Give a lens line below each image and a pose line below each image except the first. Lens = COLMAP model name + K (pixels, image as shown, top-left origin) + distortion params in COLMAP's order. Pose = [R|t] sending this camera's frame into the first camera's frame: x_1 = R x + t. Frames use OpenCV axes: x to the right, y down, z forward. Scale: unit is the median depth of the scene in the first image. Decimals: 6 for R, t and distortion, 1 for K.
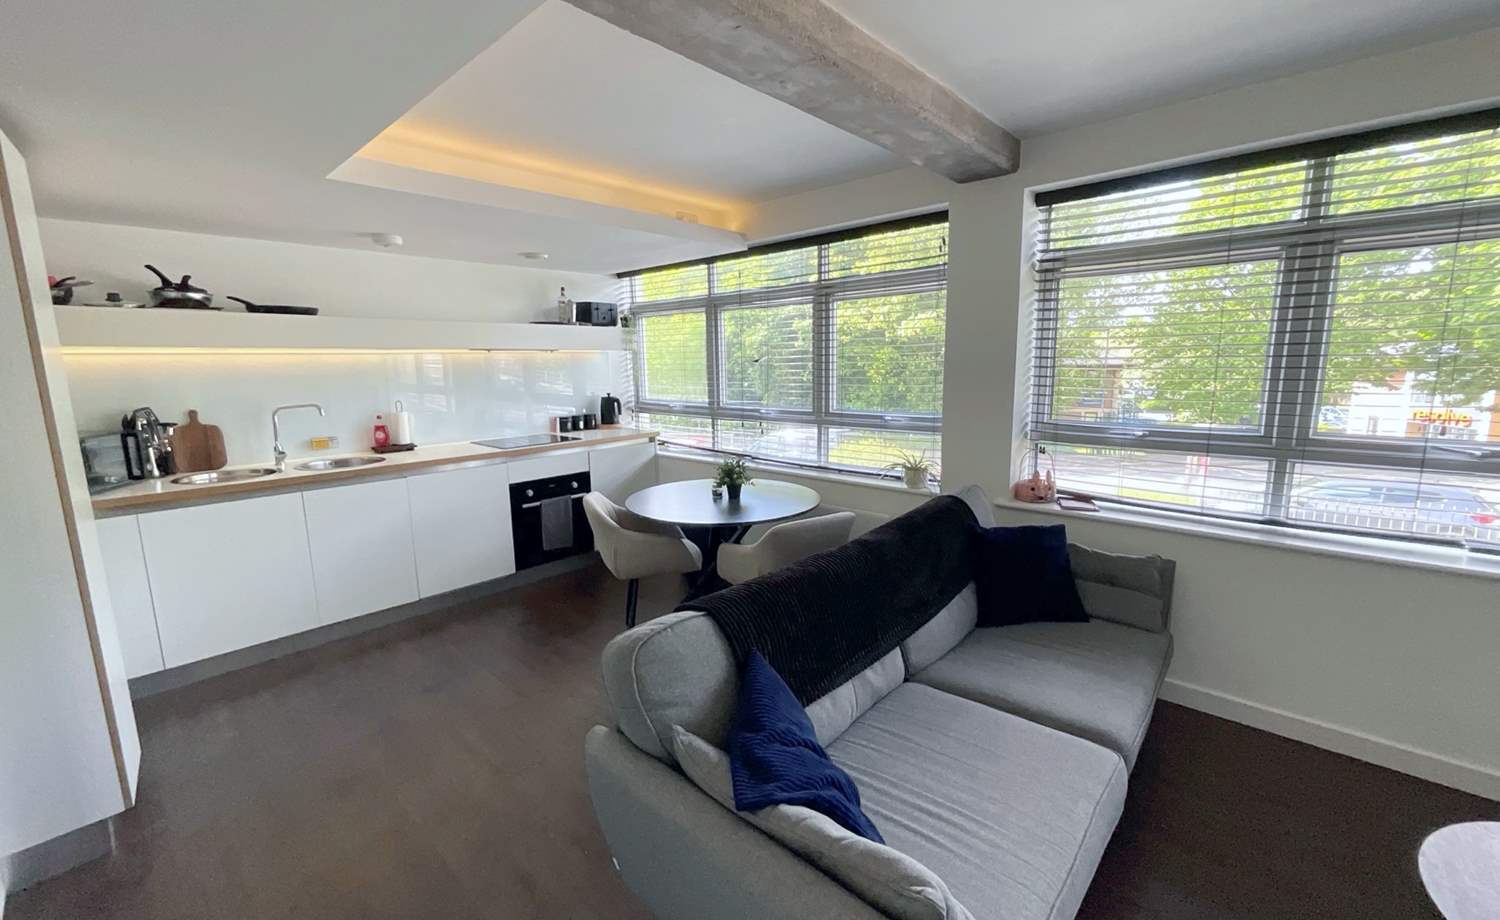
lens RADIAL K [[607.0, 0, 748.4], [0, 607.0, 458.8], [0, 0, 1]] dist [-0.002998, 0.000177]
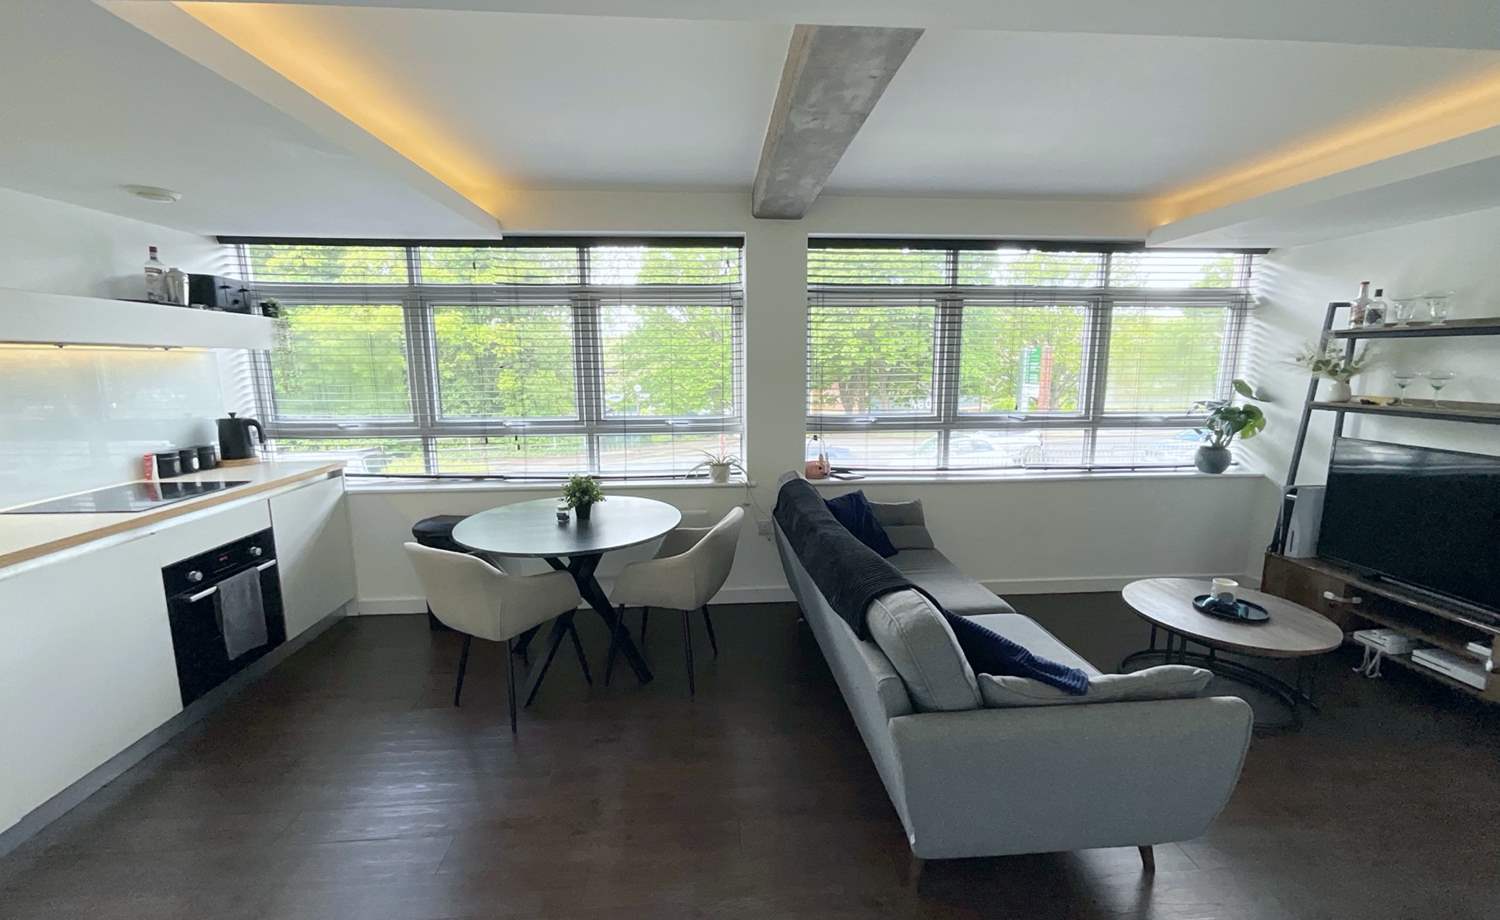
lens RADIAL K [[607.0, 0, 748.4], [0, 607.0, 458.8], [0, 0, 1]] dist [-0.002998, 0.000177]
pose [[0.687547, -0.099613, 0.719274, -0.398671], [0.108795, 0.993496, 0.033594, -0.021857], [-0.717943, 0.055156, 0.693913, 0.153370]]
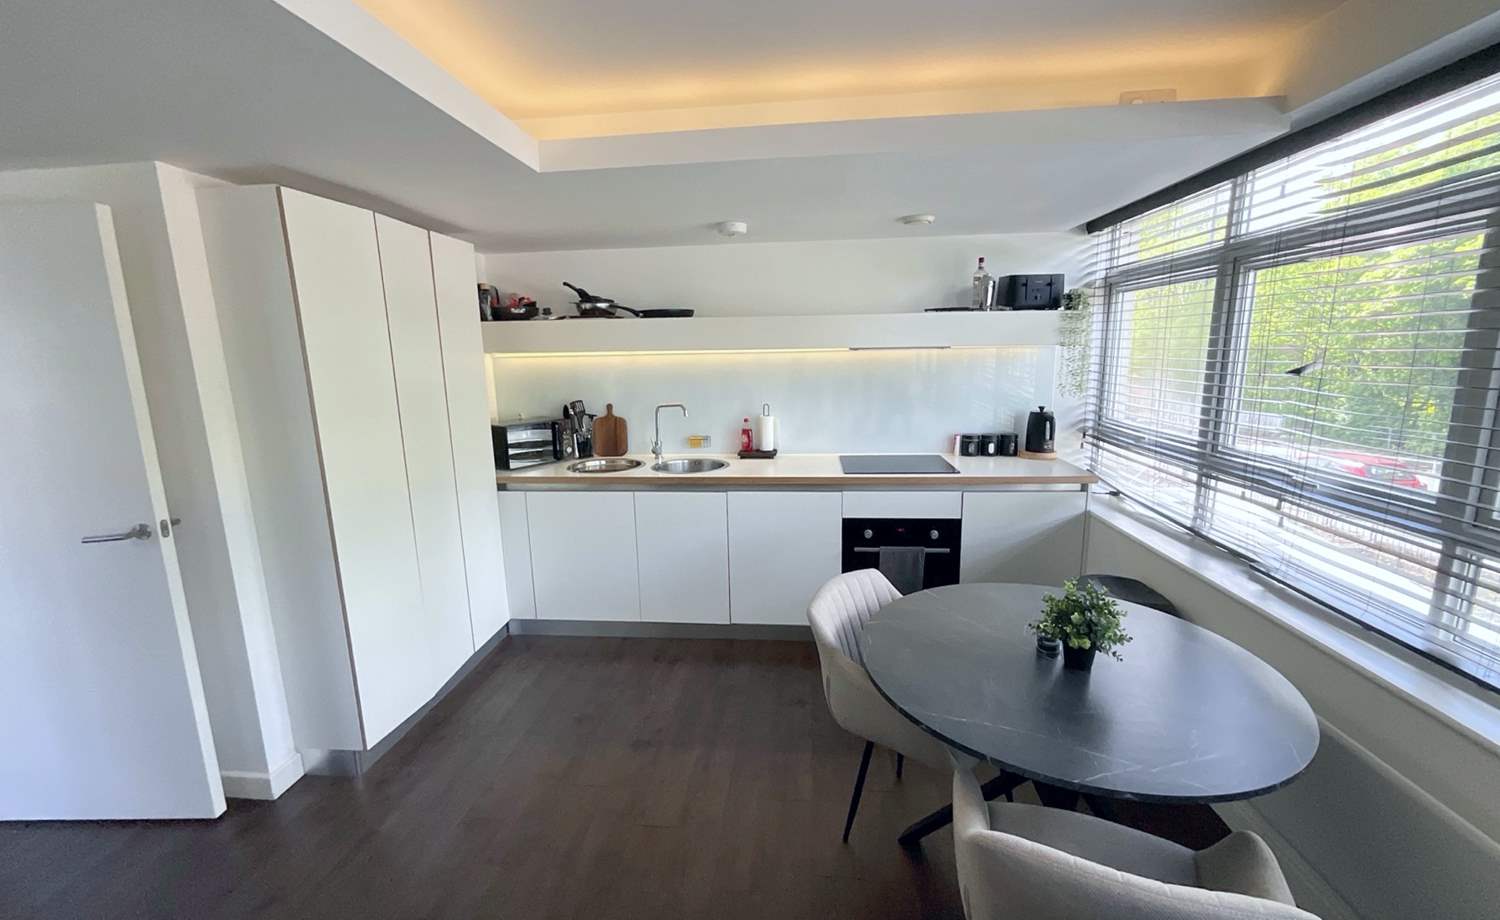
lens RADIAL K [[607.0, 0, 748.4], [0, 607.0, 458.8], [0, 0, 1]] dist [-0.002998, 0.000177]
pose [[0.608379, 0.144014, -0.780471, 0.136652], [-0.117058, 0.988926, 0.091232, -0.090163], [0.784966, 0.035856, 0.618500, 0.389325]]
